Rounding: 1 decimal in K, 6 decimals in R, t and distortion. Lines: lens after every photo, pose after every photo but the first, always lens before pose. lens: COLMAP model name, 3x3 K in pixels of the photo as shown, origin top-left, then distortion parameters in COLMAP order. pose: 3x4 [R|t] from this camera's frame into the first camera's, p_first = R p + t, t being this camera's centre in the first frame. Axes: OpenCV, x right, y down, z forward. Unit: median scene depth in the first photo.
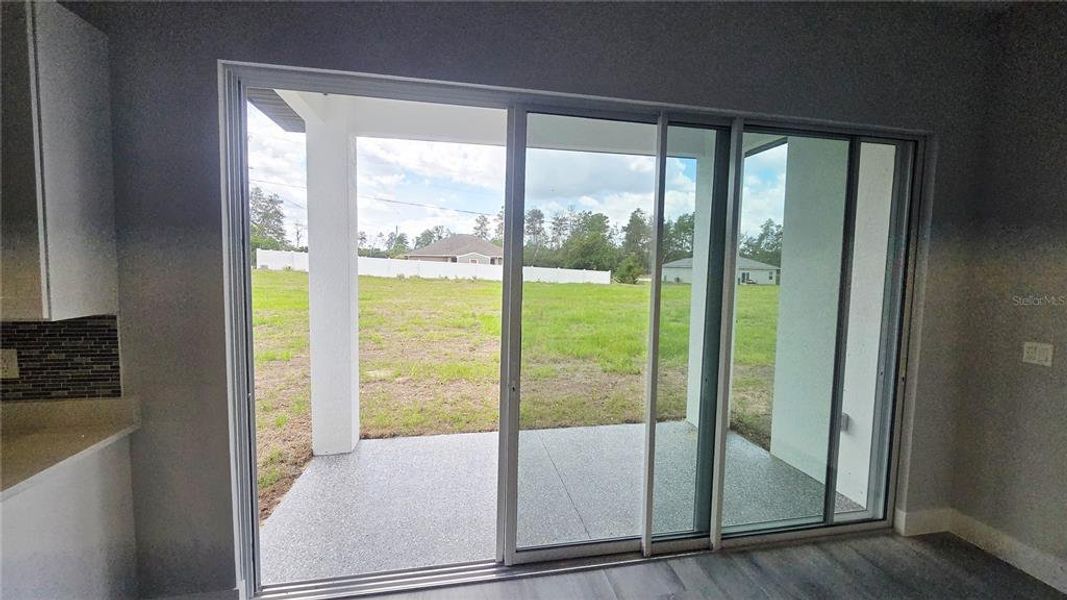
lens RADIAL K [[436.5, 0, 542.3], [0, 436.5, 297.1], [0, 0, 1]] dist [-0.001515, -0.000127]
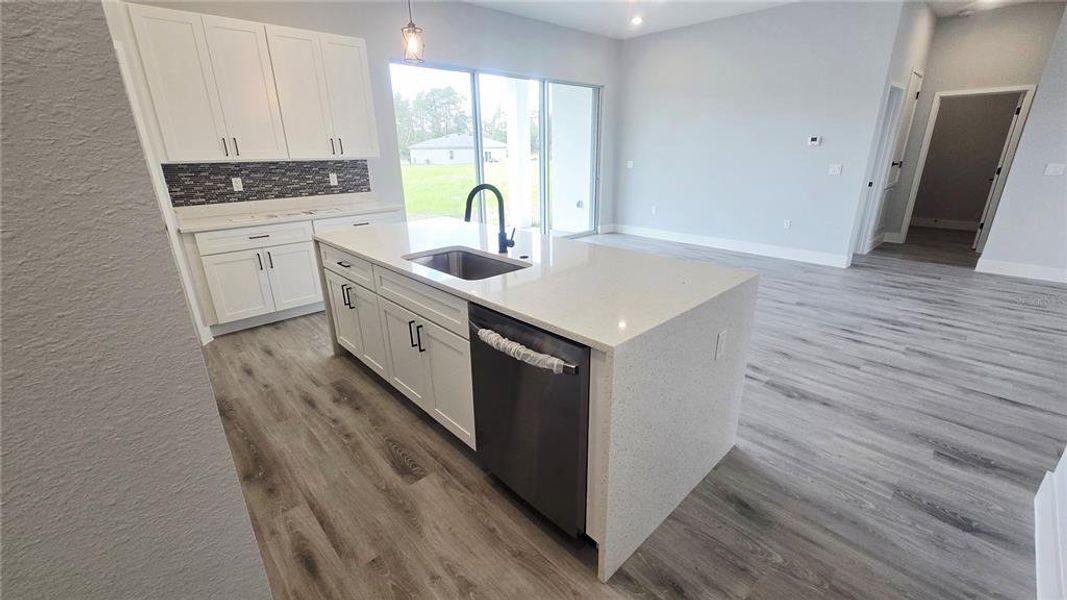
lens RADIAL K [[436.5, 0, 542.3], [0, 436.5, 297.1], [0, 0, 1]] dist [-0.001515, -0.000127]
pose [[0.841997, -0.199699, 0.501159, -1.023805], [0.065369, 0.959886, 0.272663, 0.124742], [-0.535507, -0.196822, 0.821276, -1.250802]]
